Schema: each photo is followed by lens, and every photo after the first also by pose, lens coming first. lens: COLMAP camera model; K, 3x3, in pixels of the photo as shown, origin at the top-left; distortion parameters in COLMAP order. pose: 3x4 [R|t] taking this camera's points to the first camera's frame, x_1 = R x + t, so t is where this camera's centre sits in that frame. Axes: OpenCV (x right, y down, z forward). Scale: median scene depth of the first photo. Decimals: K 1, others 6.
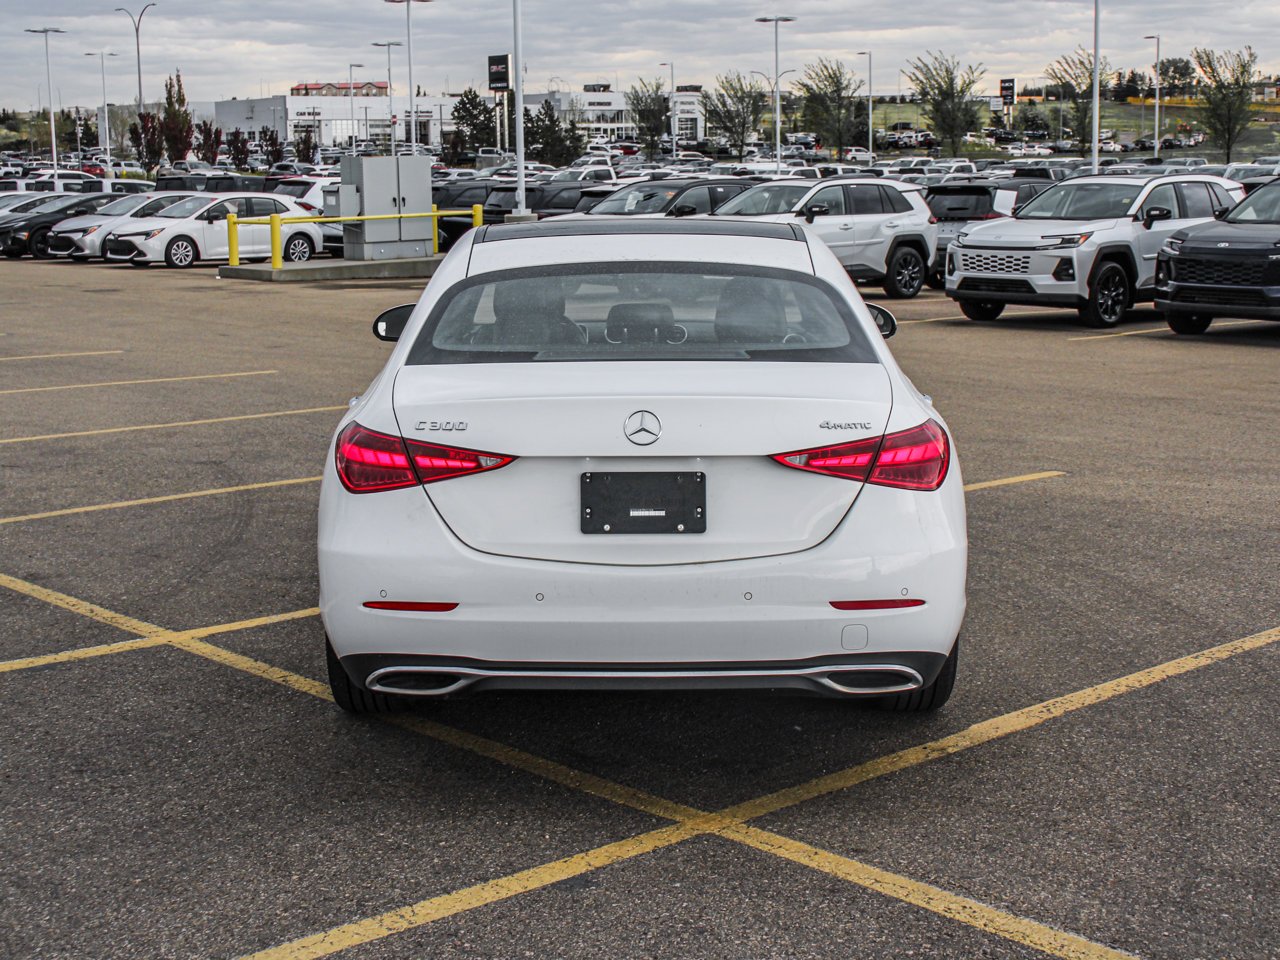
lens RADIAL K [[1809.7, 0, 640.0], [0, 1809.7, 480.0], [0, 0, 1]] dist [-0.012602, 0.081830]
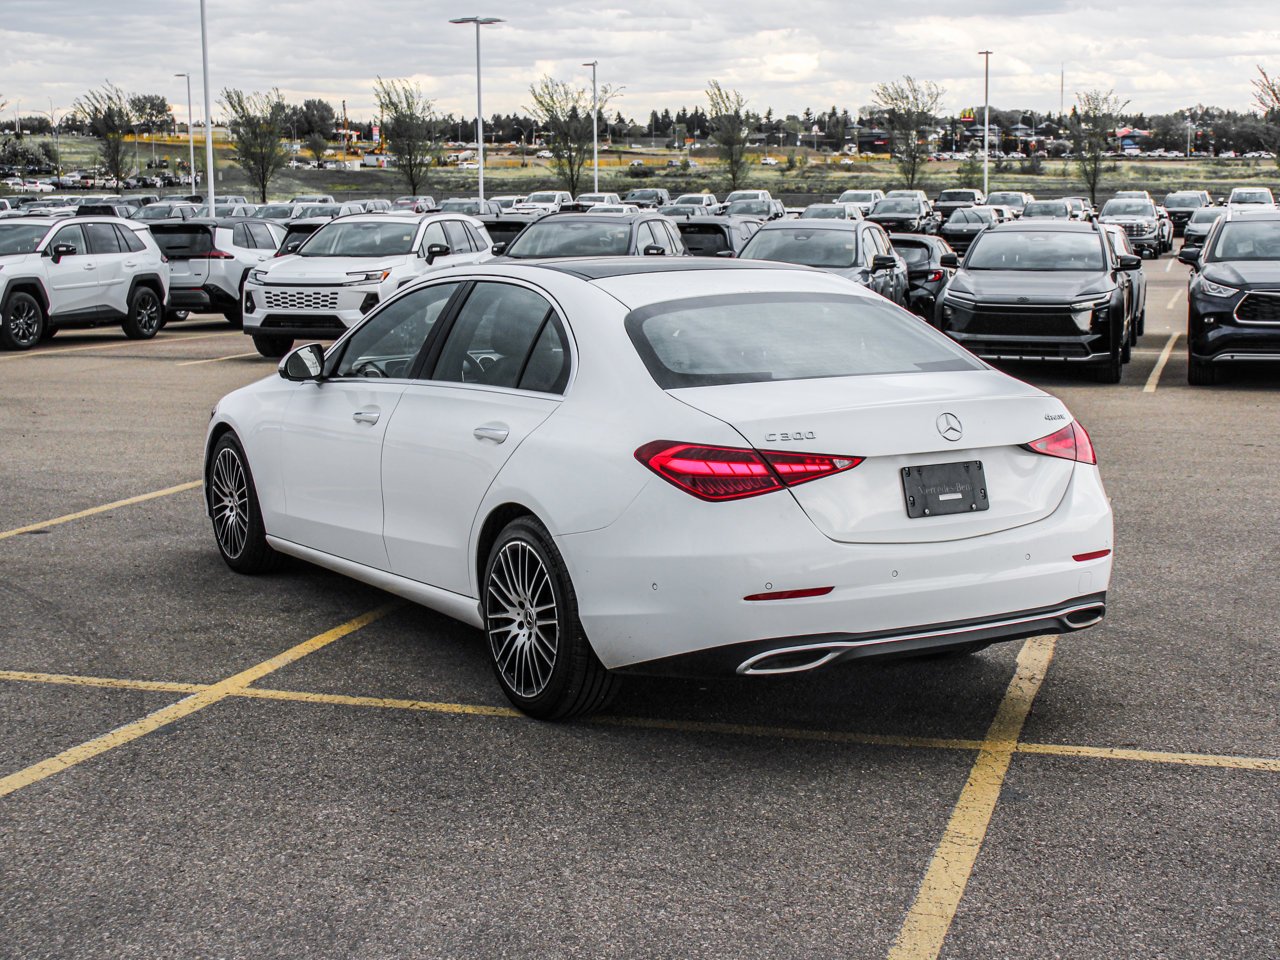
lens RADIAL K [[1841.4, 0, 640.0], [0, 1841.4, 480.0], [0, 0, 1]] dist [0.003218, 0.010979]
pose [[0.861786, -0.070981, 0.502280, -0.153283], [0.082364, 0.996602, -0.000479, -0.001873], [-0.500540, 0.041783, 0.864705, 0.007213]]
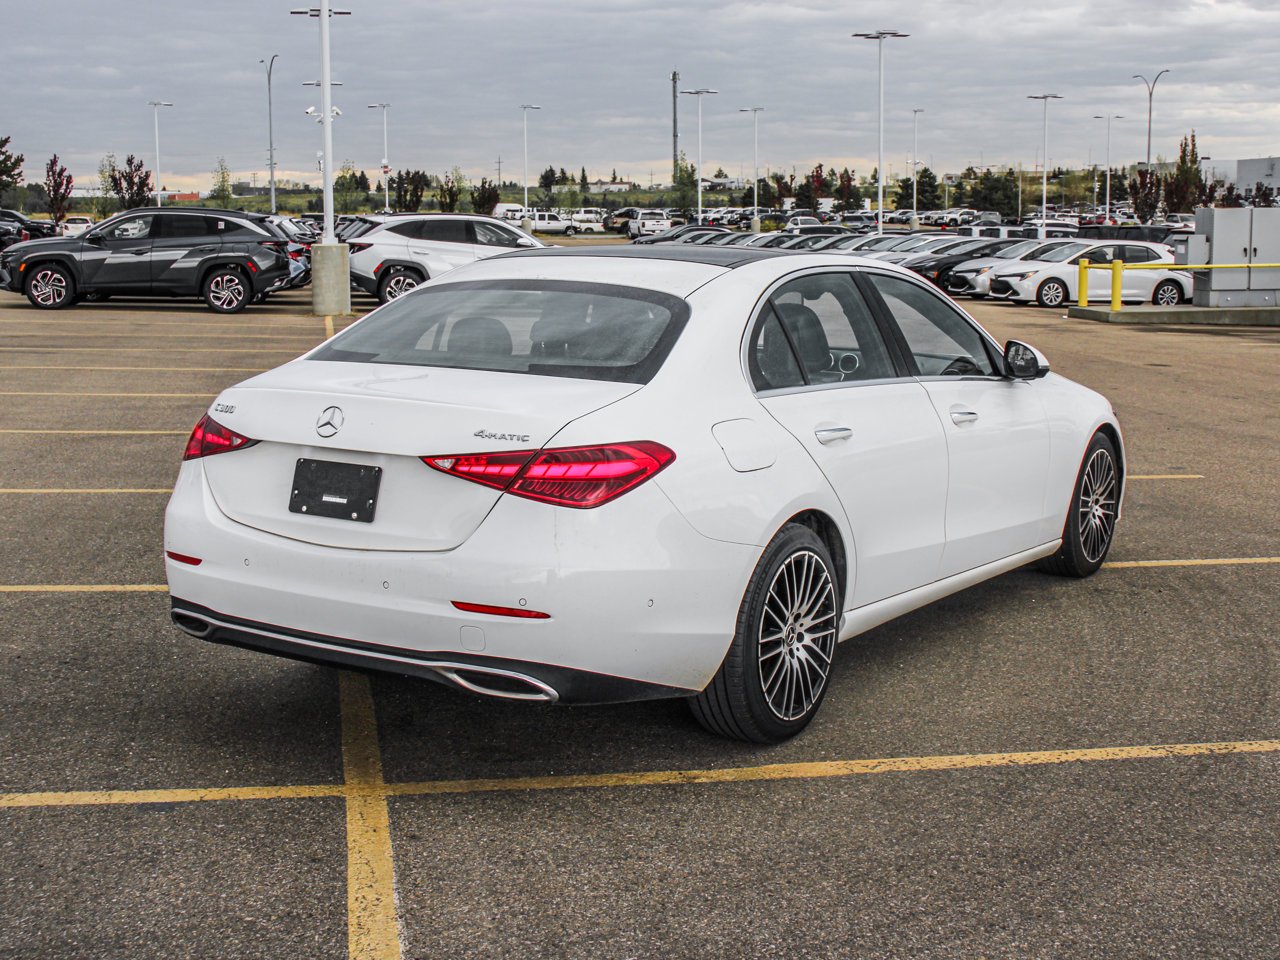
lens RADIAL K [[1664.7, 0, 692.0], [0, 1664.7, 476.4], [0, 0, 1]] dist [-0.038705, 0.031354]
pose [[0.851833, 0.092466, -0.515588, 0.137627], [-0.101761, 0.994756, 0.010275, -0.005494], [0.513835, 0.043715, 0.856775, 0.046764]]
